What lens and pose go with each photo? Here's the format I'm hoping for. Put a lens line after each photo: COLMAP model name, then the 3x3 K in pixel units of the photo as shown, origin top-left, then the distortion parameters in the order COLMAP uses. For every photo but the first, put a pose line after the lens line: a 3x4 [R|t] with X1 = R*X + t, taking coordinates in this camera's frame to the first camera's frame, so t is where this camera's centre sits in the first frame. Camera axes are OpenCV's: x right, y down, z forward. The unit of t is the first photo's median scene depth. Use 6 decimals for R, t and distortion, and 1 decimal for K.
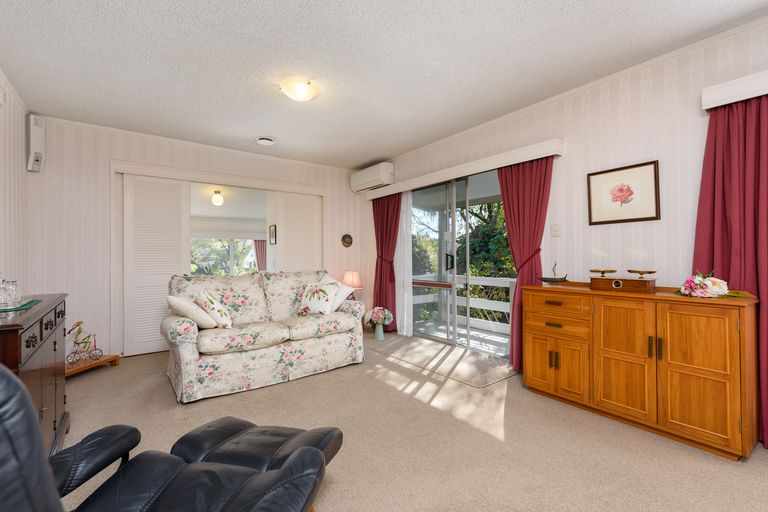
lens RADIAL K [[338.8, 0, 384.0], [0, 338.8, 256.0], [0, 0, 1]] dist [-0.000127, 0.000030]
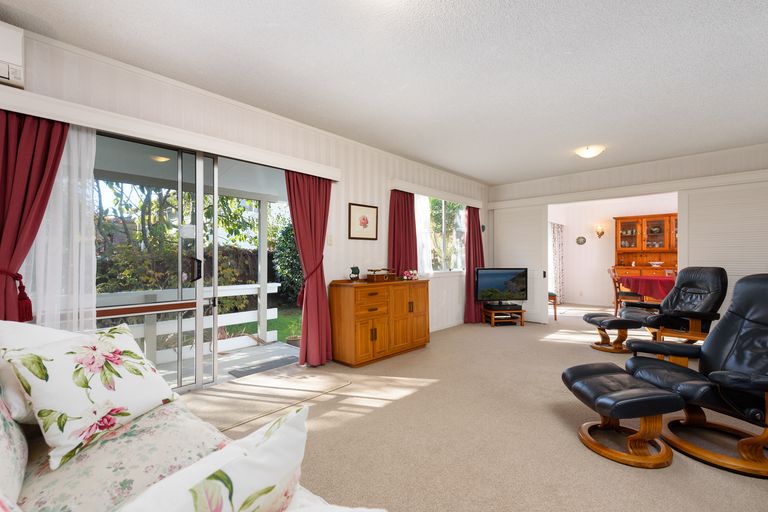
lens RADIAL K [[346.6, 0, 384.0], [0, 346.6, 256.0], [0, 0, 1]] dist [-0.000316, -0.000061]
pose [[-0.182102, 0.018316, 0.983109, -0.851564], [0.002775, 0.999832, -0.018114, 0.007279], [-0.983276, -0.000570, -0.182122, 1.128374]]
